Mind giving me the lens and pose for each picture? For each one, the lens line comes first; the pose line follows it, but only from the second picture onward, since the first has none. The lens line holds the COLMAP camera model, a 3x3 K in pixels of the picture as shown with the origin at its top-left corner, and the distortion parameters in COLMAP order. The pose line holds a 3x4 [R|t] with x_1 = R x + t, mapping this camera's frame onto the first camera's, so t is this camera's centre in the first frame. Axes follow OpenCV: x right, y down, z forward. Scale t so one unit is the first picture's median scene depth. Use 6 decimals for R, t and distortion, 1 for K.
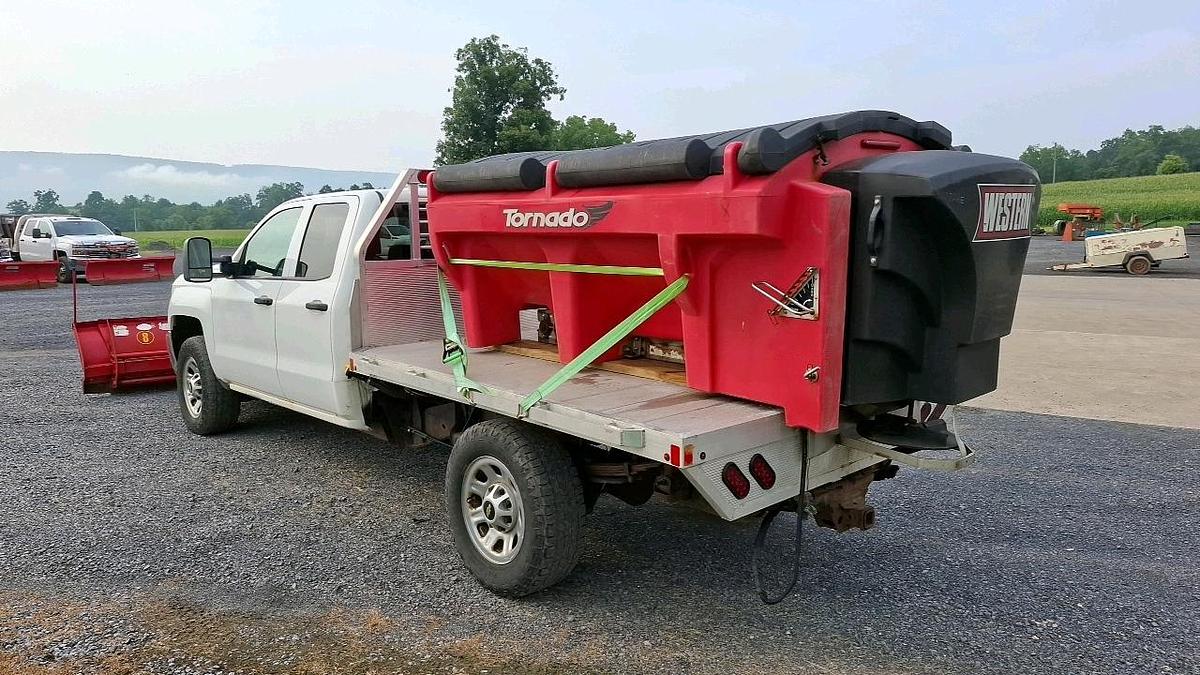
lens RADIAL K [[831.9, 0, 608.9], [0, 831.9, 341.0], [0, 0, 1]] dist [0.099463, -0.093928]
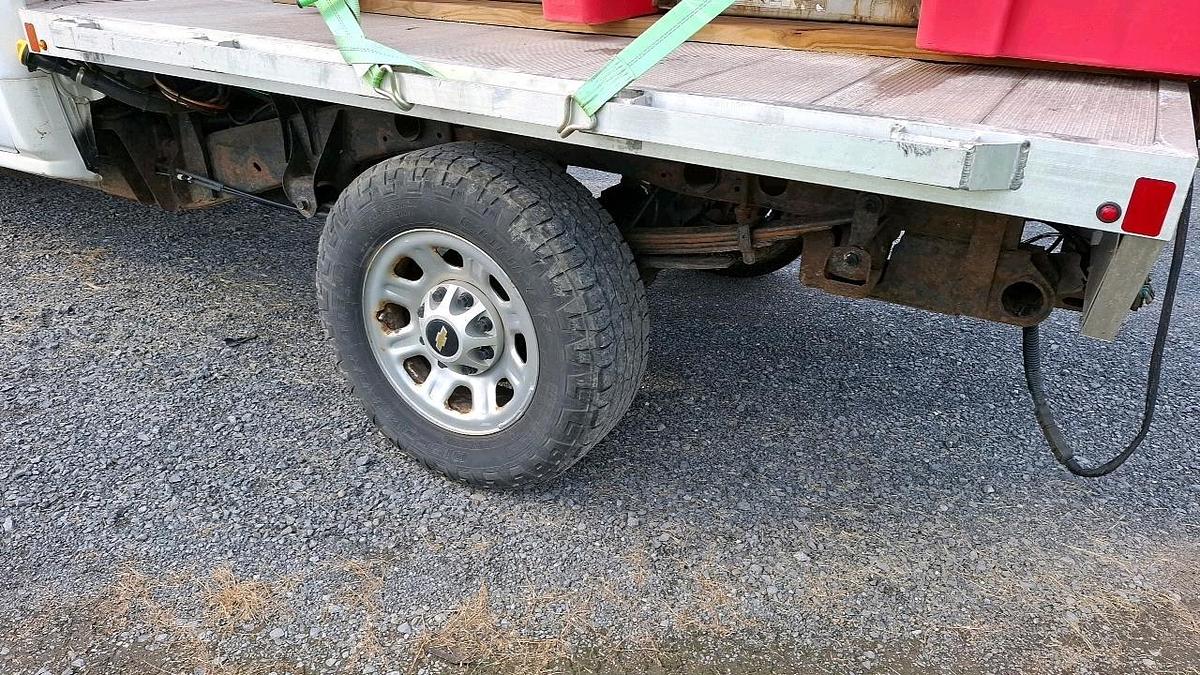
lens RADIAL K [[831.9, 0, 601.6], [0, 831.9, 332.2], [0, 0, 1]] dist [0.099463, -0.093928]
pose [[0.955634, -0.103367, 0.275823, -0.182872], [0.014310, 0.951590, 0.307037, 0.050151], [-0.294208, -0.289468, 0.910851, 0.517476]]
